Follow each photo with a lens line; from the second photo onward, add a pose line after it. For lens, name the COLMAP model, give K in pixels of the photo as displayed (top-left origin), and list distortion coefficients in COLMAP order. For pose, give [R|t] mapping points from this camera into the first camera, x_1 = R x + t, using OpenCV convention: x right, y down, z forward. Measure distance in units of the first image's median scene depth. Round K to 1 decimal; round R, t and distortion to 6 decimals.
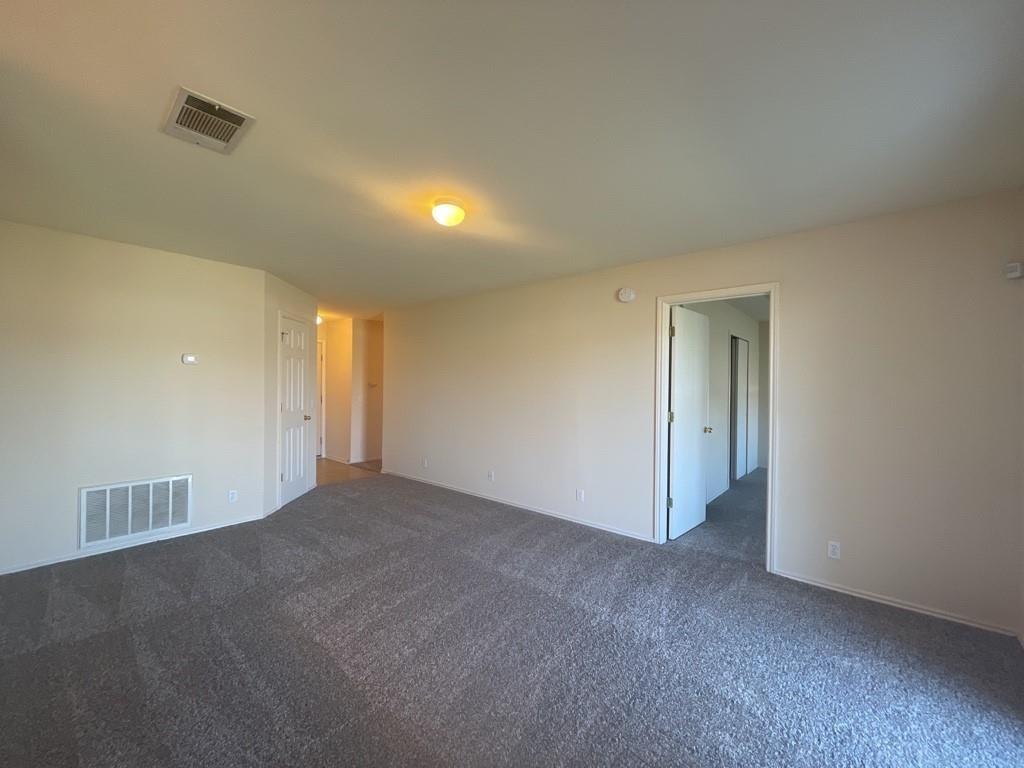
lens RADIAL K [[419.3, 0, 512.0], [0, 419.3, 384.0], [0, 0, 1]] dist [-0.001839, -0.000645]
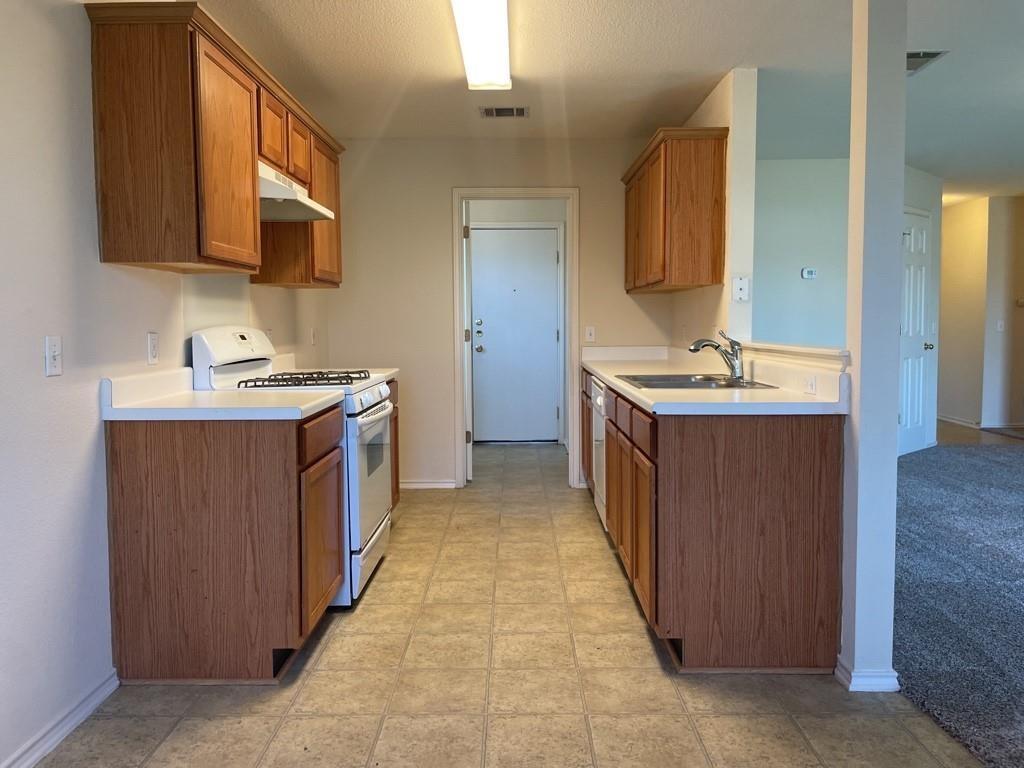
lens RADIAL K [[802.1, 0, 510.6], [0, 802.1, 366.9], [0, 0, 1]] dist [0.005445, 0.000538]
pose [[0.651108, 0.032795, -0.758276, 0.143915], [0.011781, 0.998509, 0.053301, 0.045566], [0.758894, -0.043638, 0.649751, -0.663597]]
